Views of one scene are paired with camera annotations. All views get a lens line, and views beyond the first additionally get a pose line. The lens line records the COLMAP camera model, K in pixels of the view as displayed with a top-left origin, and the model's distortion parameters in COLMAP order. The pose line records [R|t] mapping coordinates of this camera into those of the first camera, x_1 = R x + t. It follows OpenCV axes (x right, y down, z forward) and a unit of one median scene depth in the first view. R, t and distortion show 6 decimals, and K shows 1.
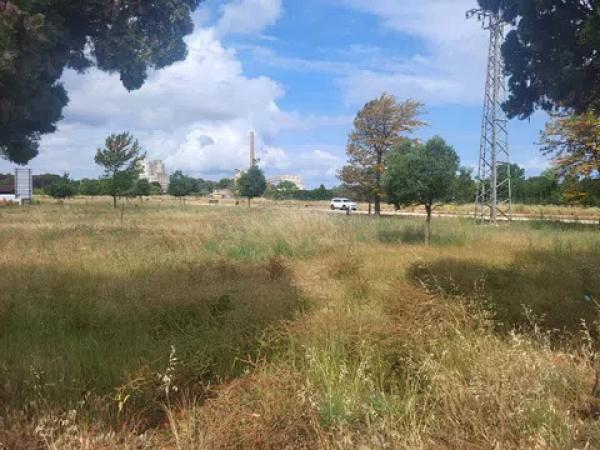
lens RADIAL K [[483.0, 0, 301.5], [0, 483.0, 228.1], [0, 0, 1]] dist [0.064214, 0.009479]
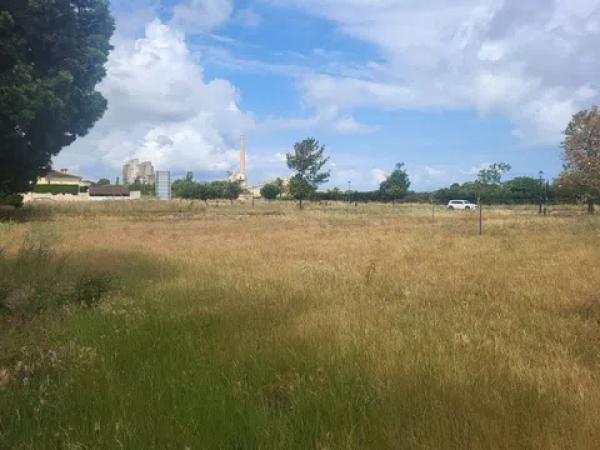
lens RADIAL K [[483.0, 0, 299.9], [0, 483.0, 226.1], [0, 0, 1]] dist [0.064214, 0.009479]
pose [[0.995962, -0.002819, 0.089732, -0.371522], [0.003634, 0.999954, -0.008914, 0.003449], [-0.089702, 0.009204, 0.995926, -0.032445]]
